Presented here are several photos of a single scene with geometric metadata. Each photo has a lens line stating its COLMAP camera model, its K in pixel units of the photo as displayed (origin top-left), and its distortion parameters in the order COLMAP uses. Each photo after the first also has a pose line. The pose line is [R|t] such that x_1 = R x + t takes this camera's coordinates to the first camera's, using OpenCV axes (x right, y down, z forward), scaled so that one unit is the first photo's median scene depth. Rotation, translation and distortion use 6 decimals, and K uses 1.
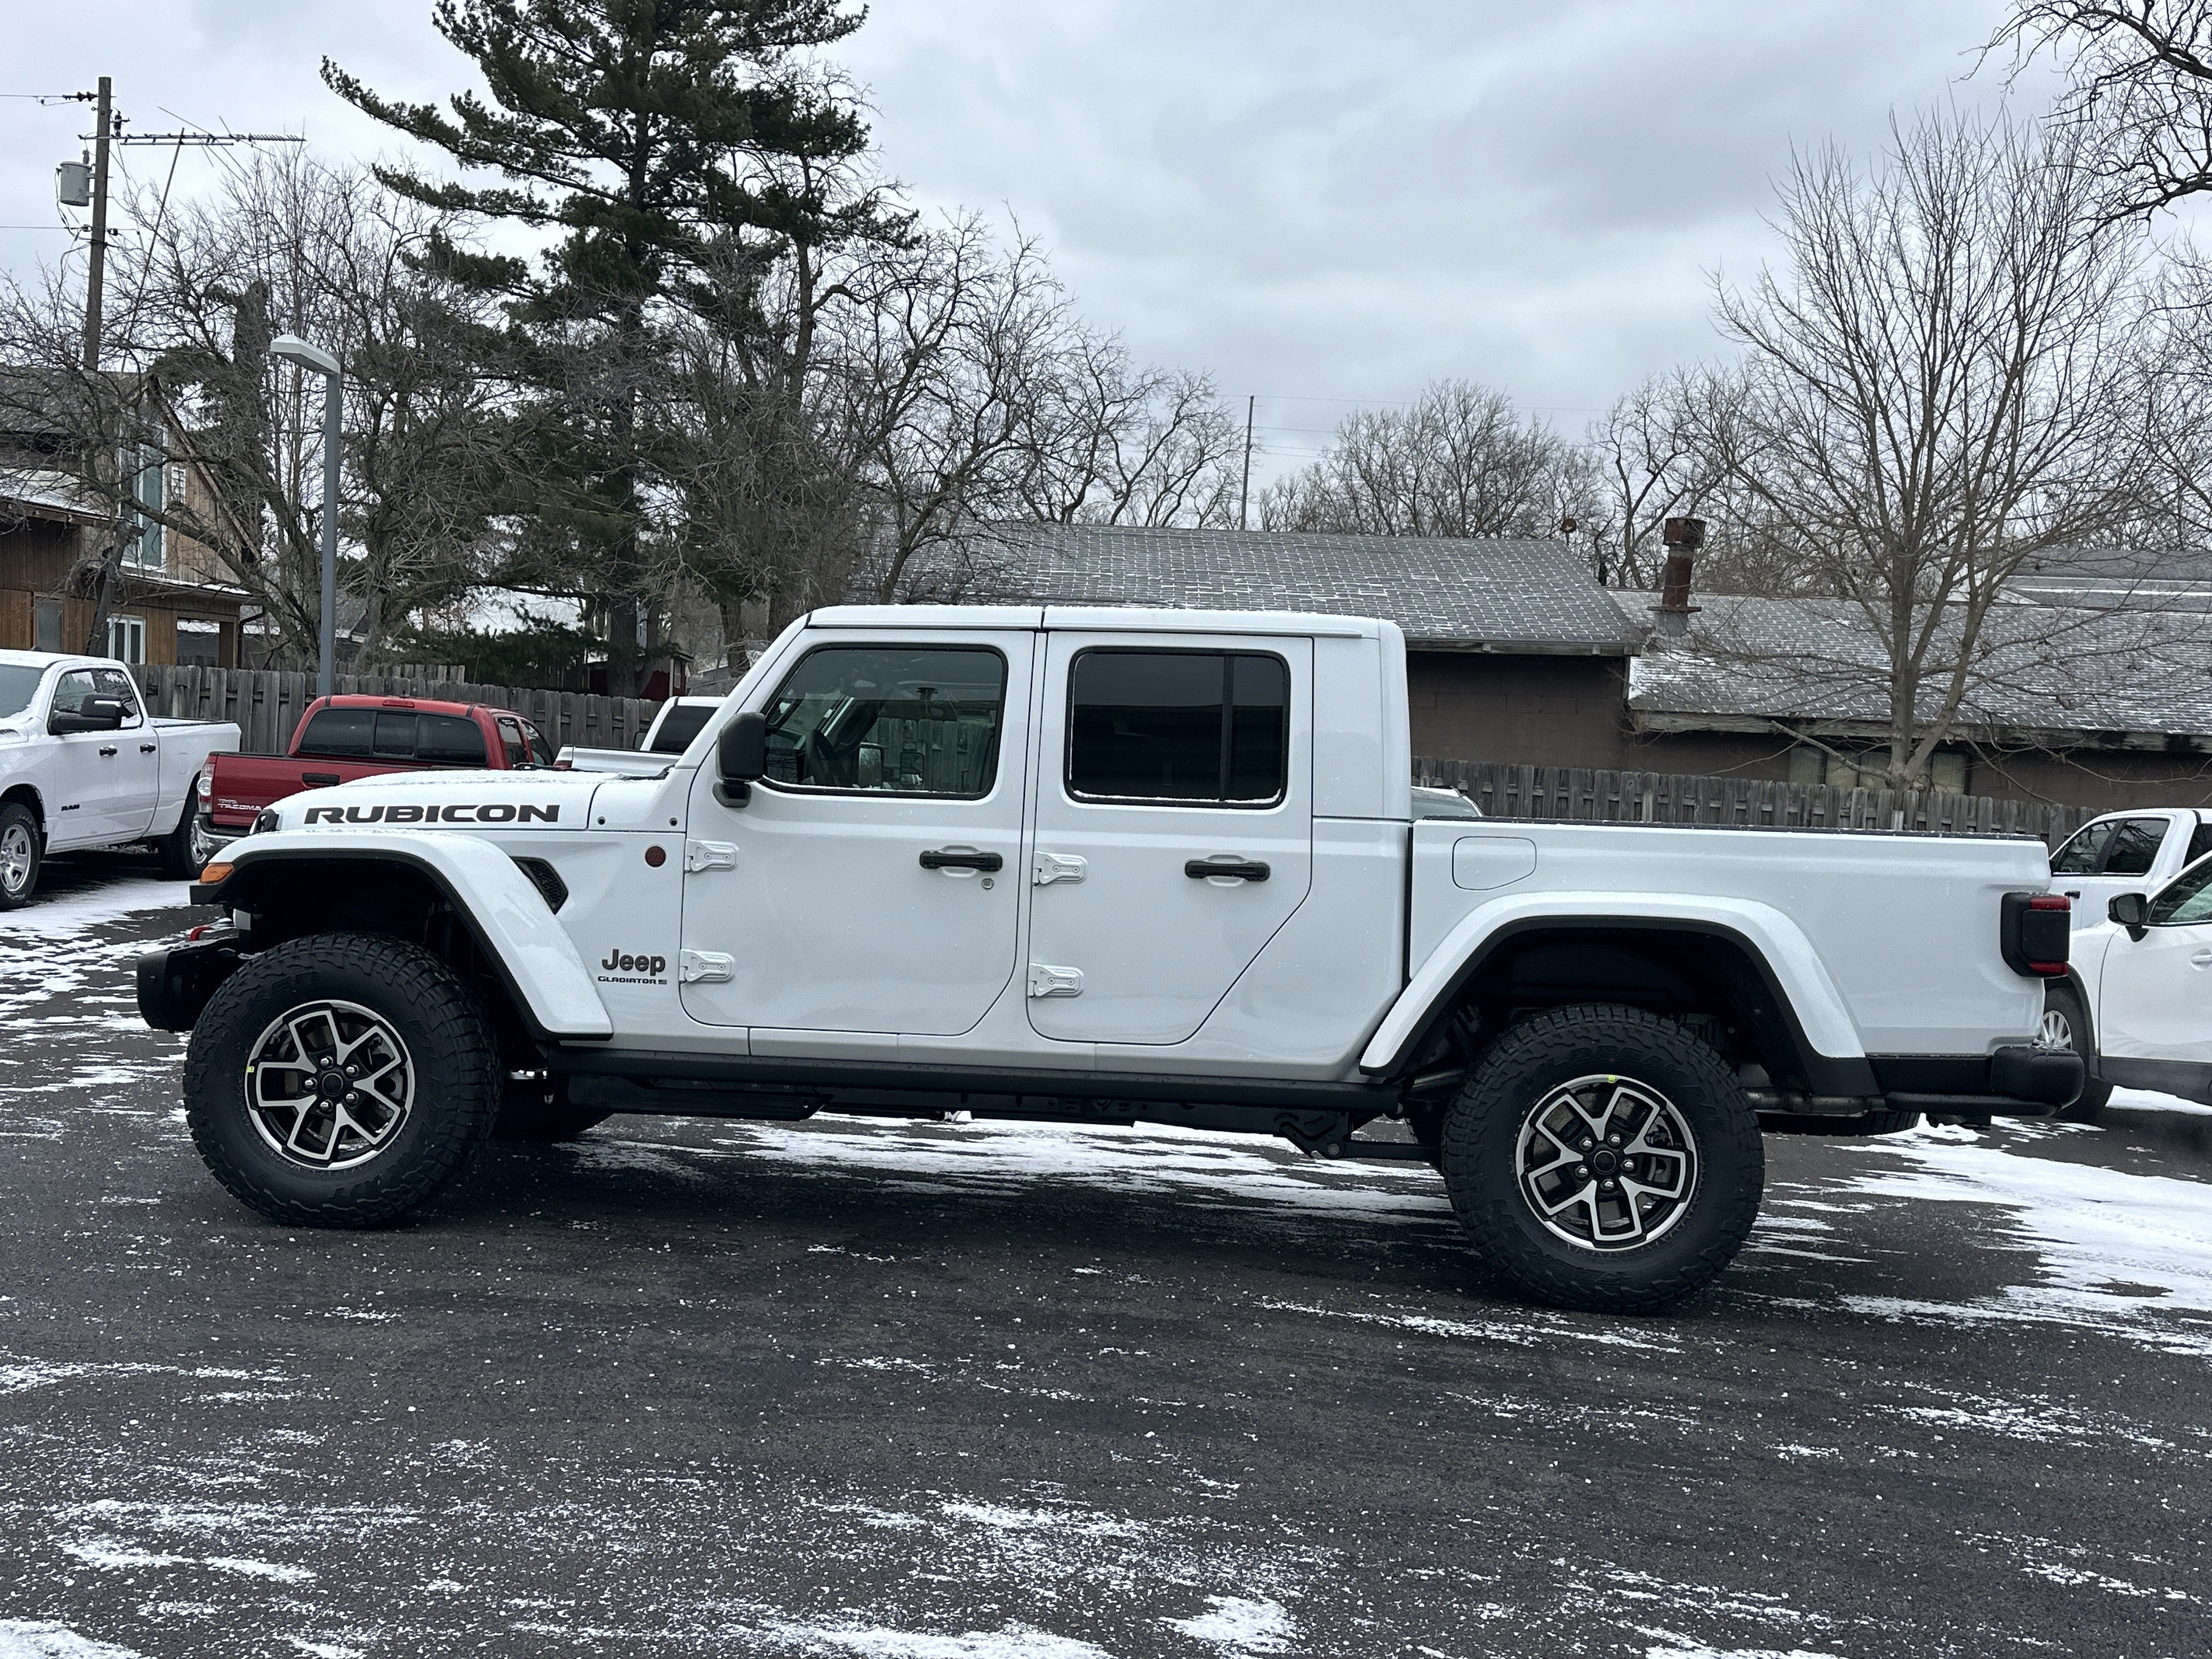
lens RADIAL K [[2166.8, 0, 1094.4], [0, 2166.8, 825.8], [0, 0, 1]] dist [0.192208, -0.373246]
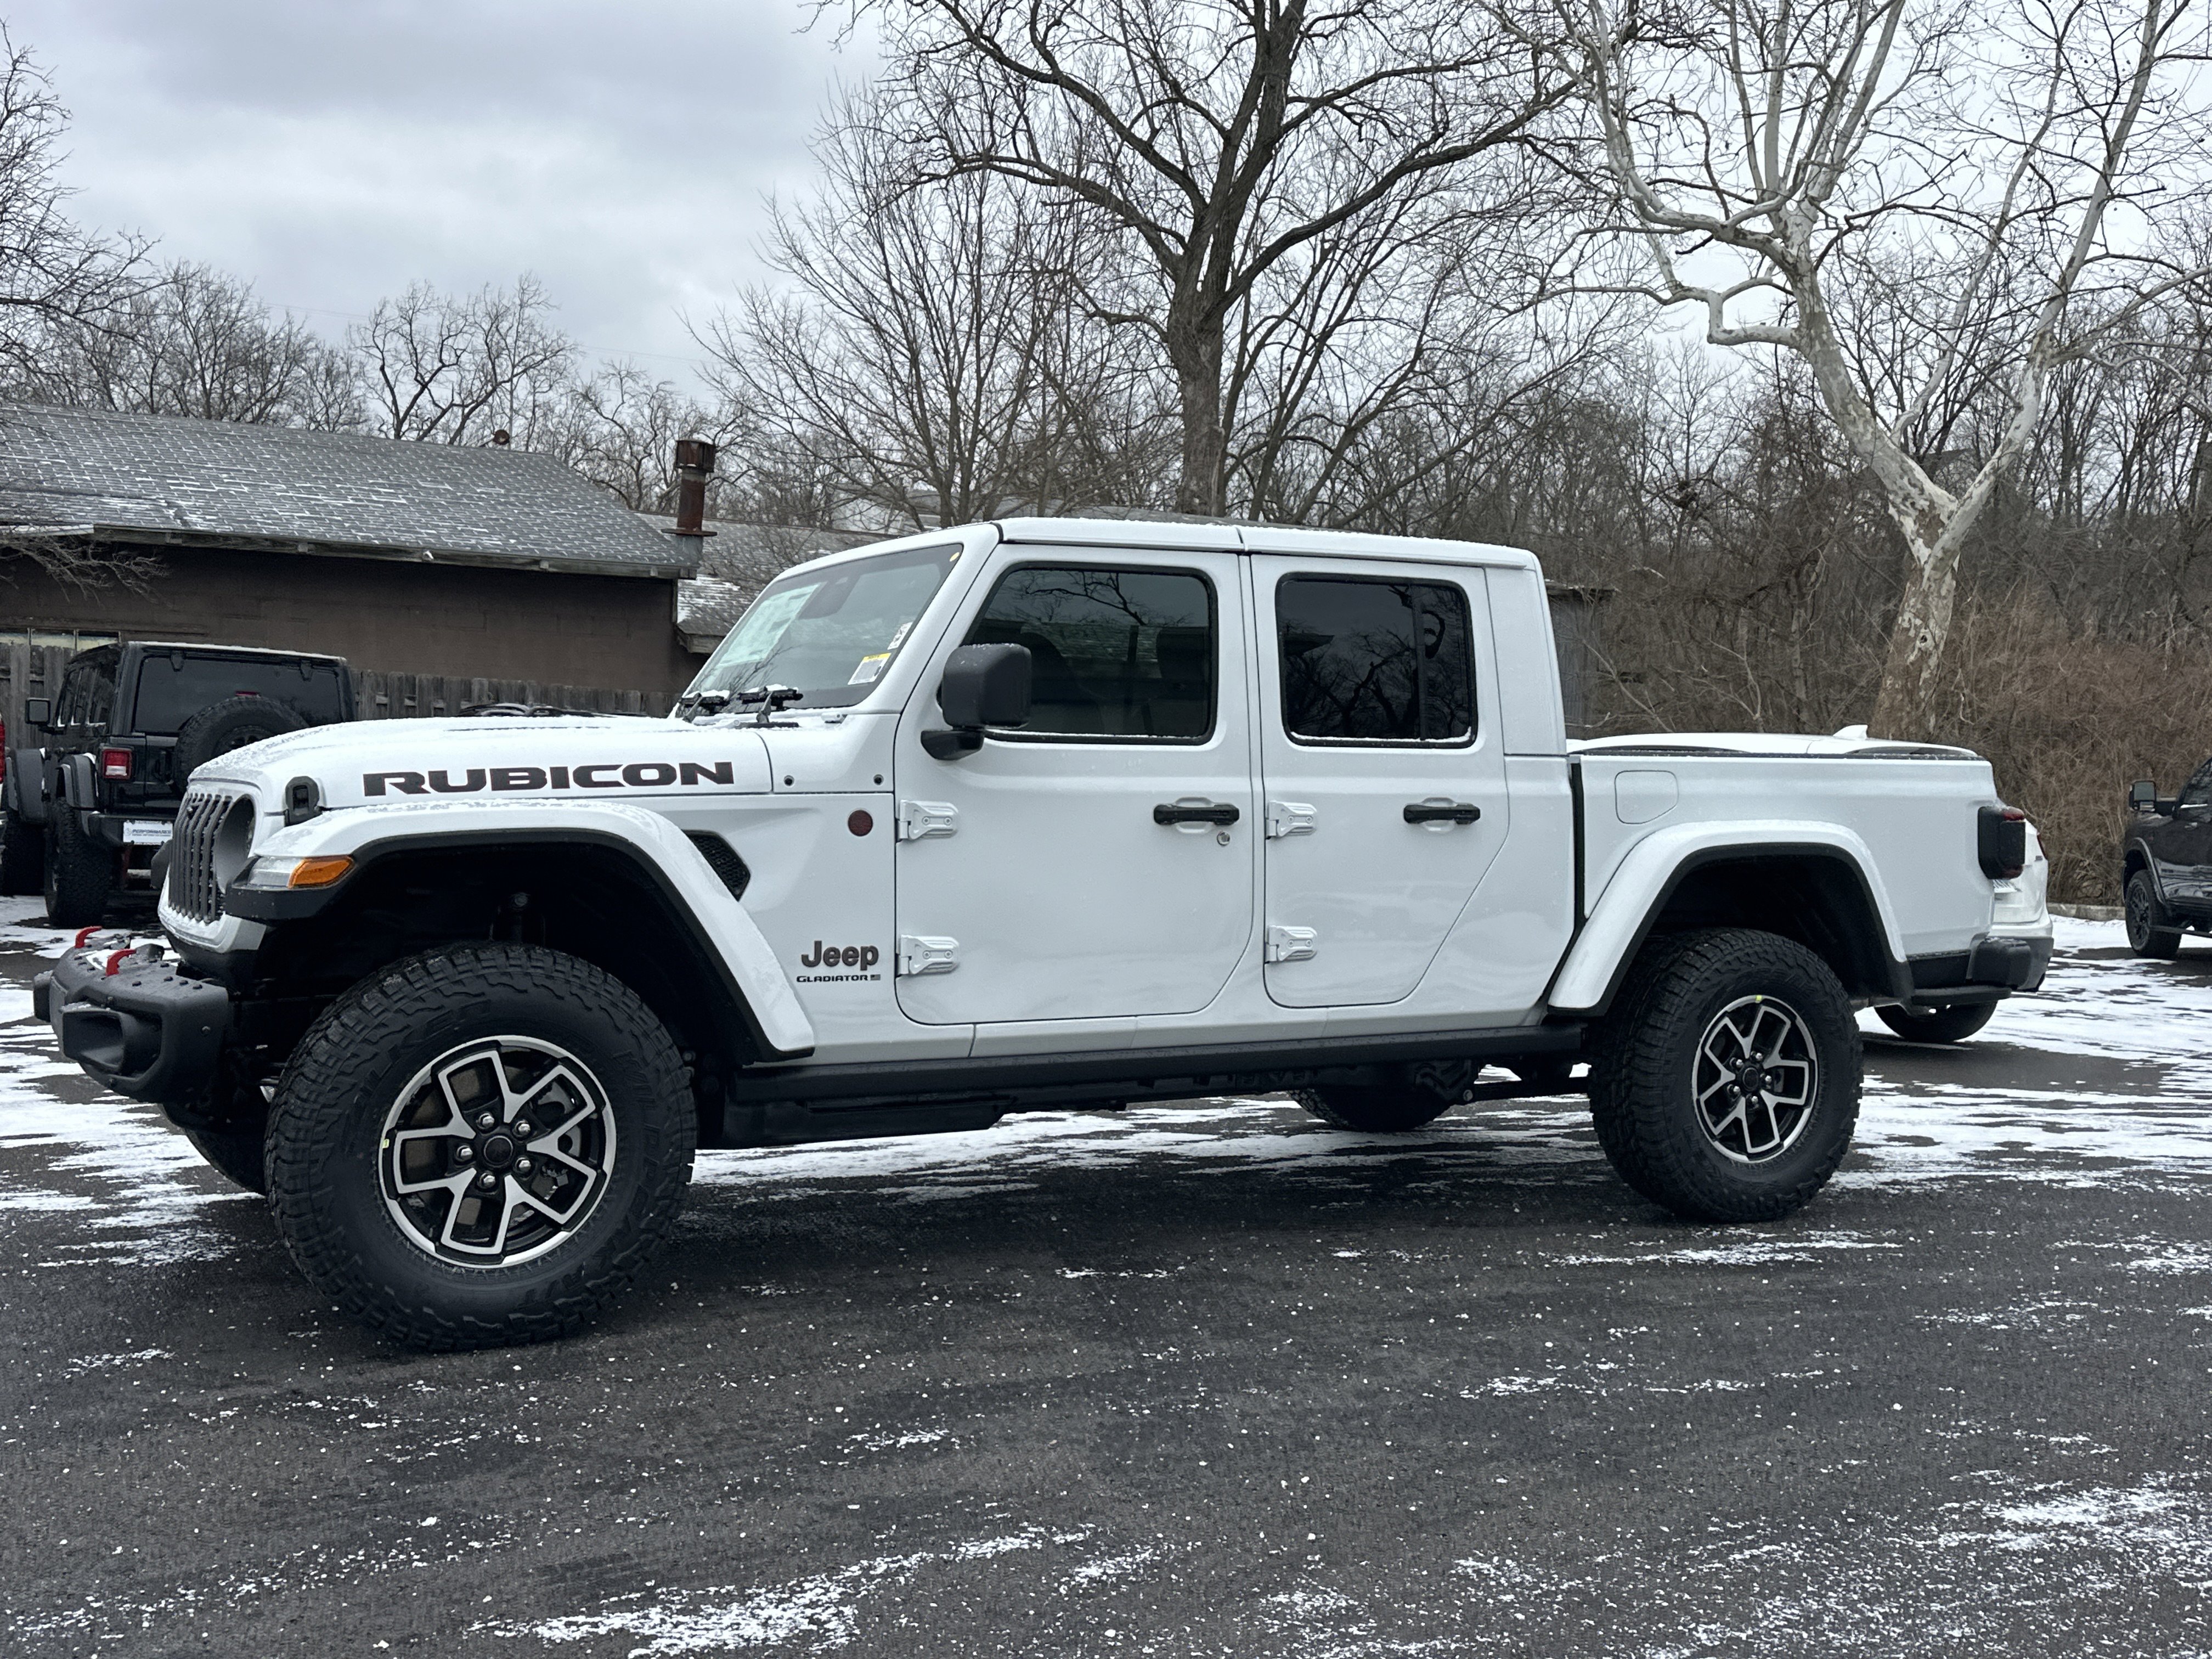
lens RADIAL K [[2166.8, 0, 1094.4], [0, 2166.8, 825.8], [0, 0, 1]] dist [0.192208, -0.373246]
pose [[0.838199, -0.040792, 0.543837, -0.572346], [0.020968, 0.998872, 0.042607, -0.017519], [-0.544961, -0.024310, 0.838109, 0.283367]]
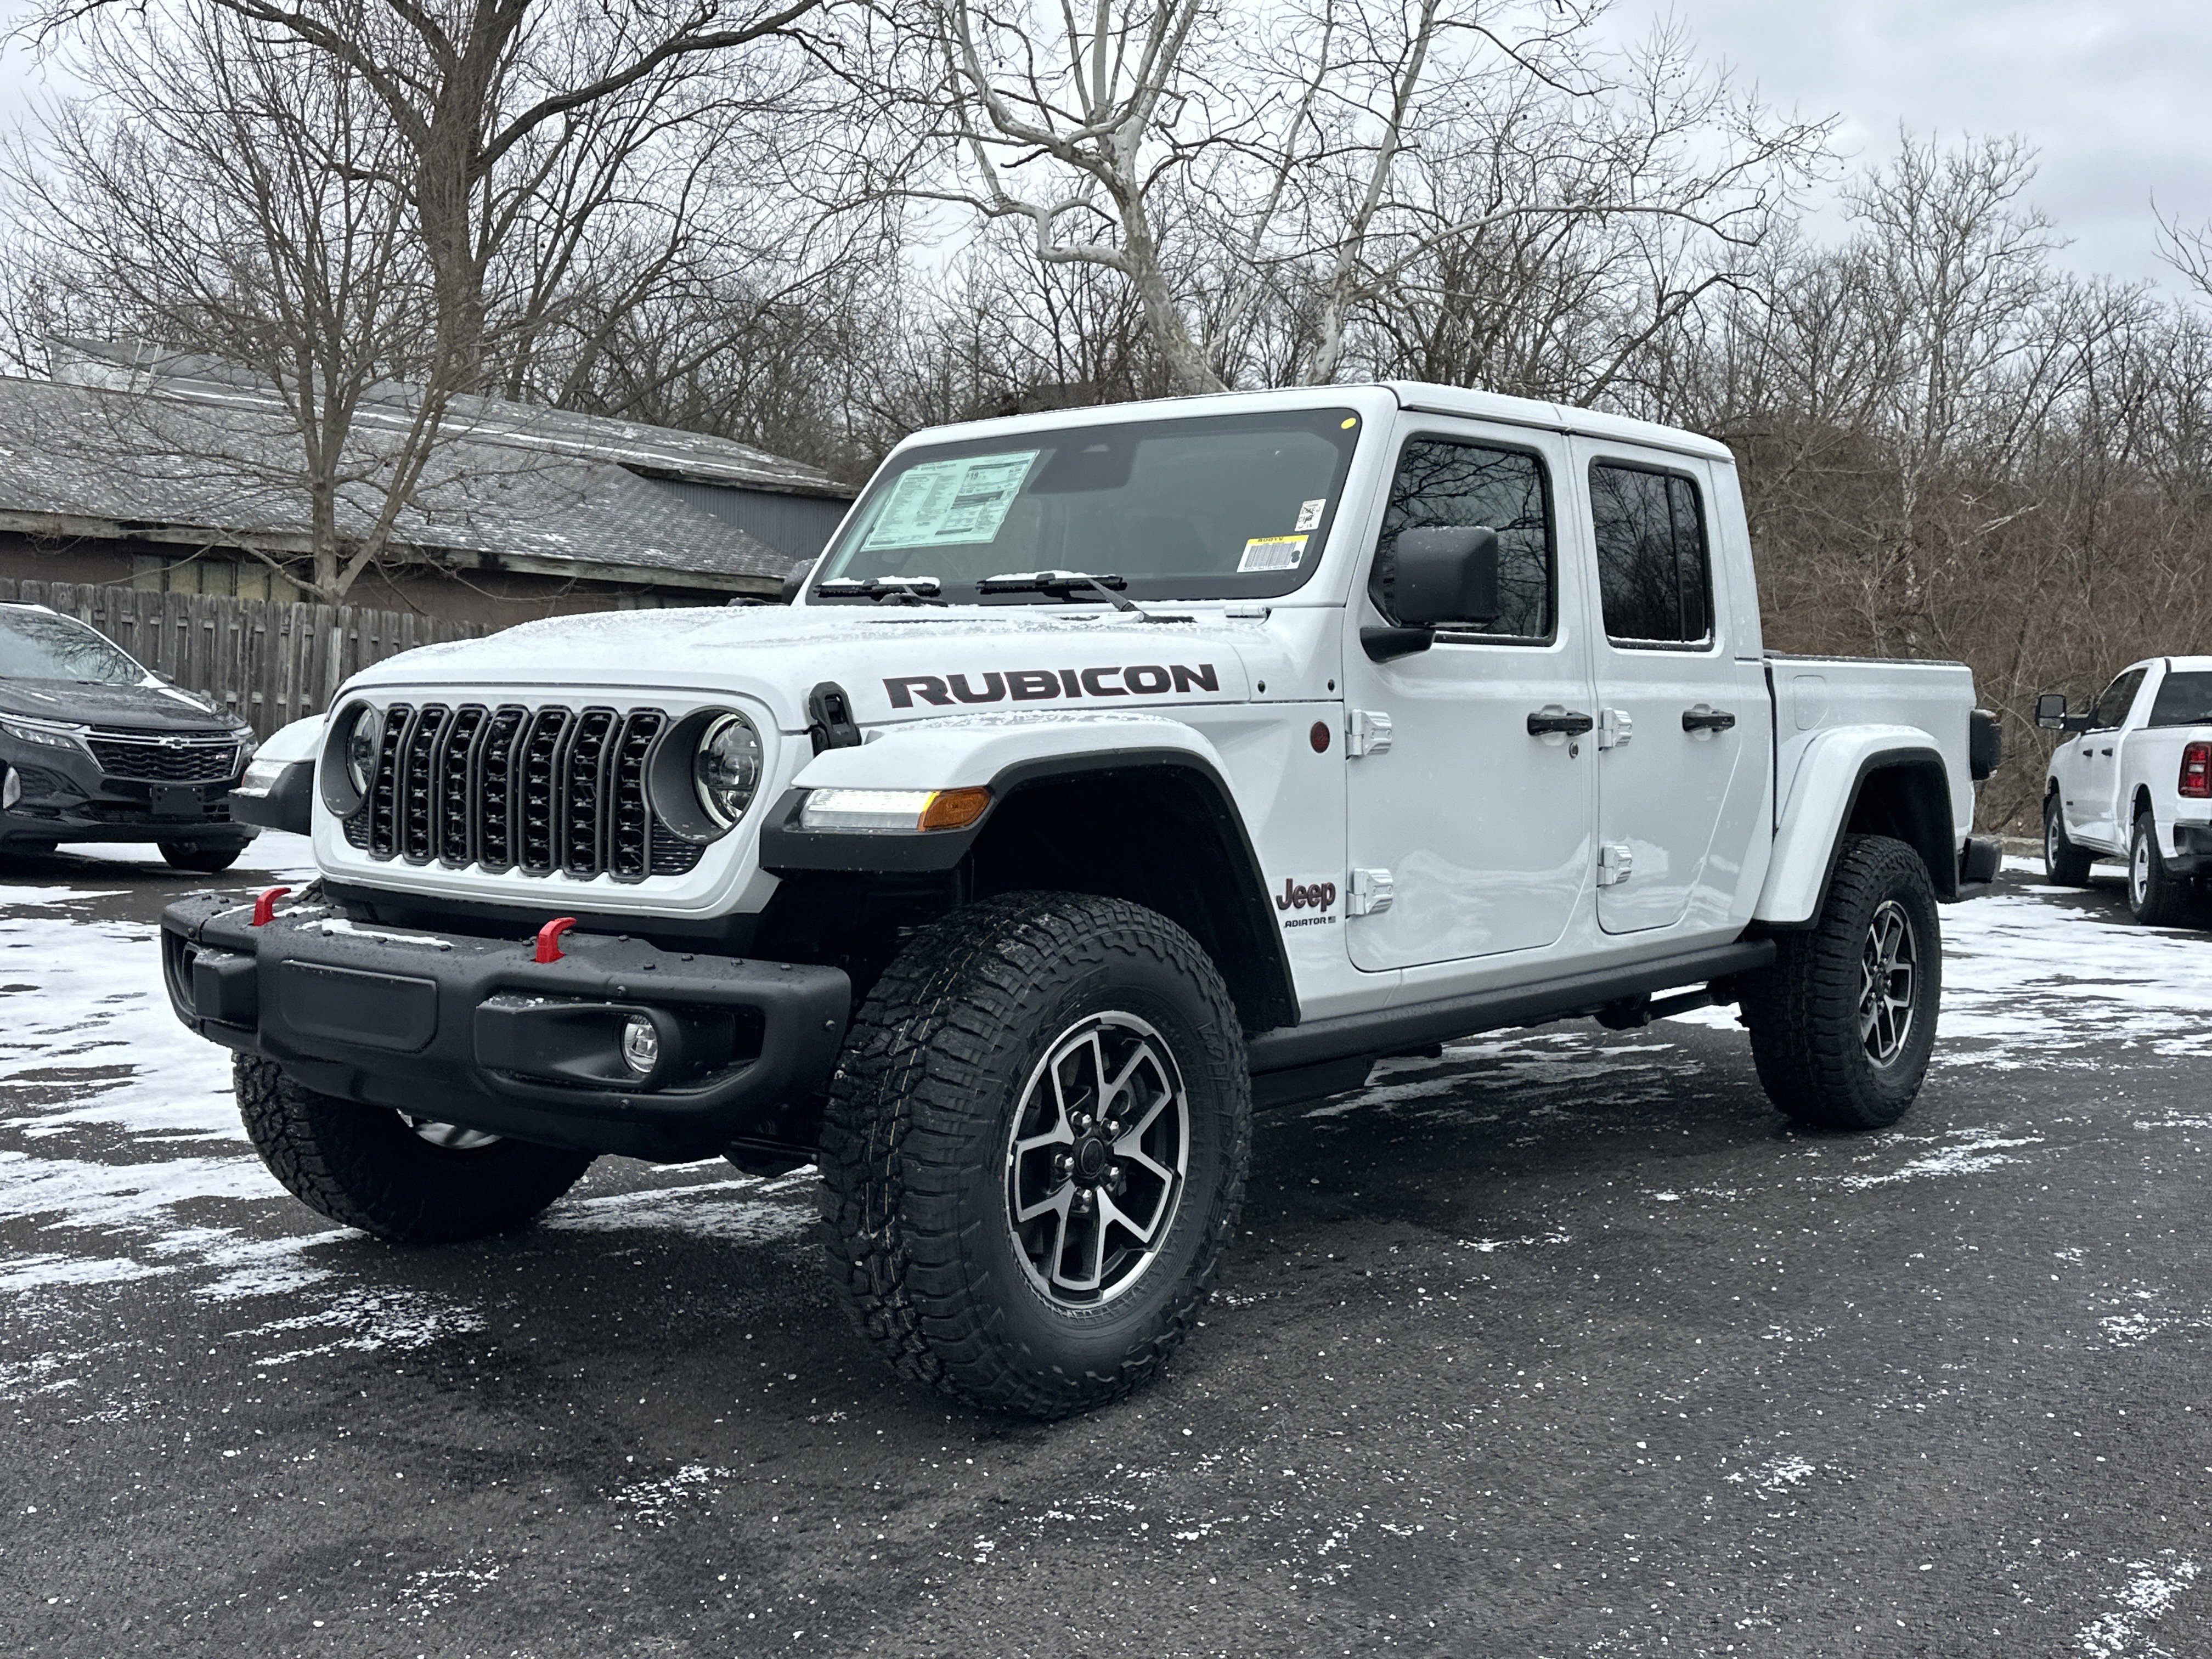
lens RADIAL K [[2162.3, 0, 1094.4], [0, 2162.3, 805.0], [0, 0, 1]] dist [0.192688, -0.374586]
pose [[0.578714, -0.073656, 0.812198, -0.800579], [0.010480, 0.996503, 0.082903, -0.021858], [-0.815463, -0.039465, 0.577462, 0.675423]]
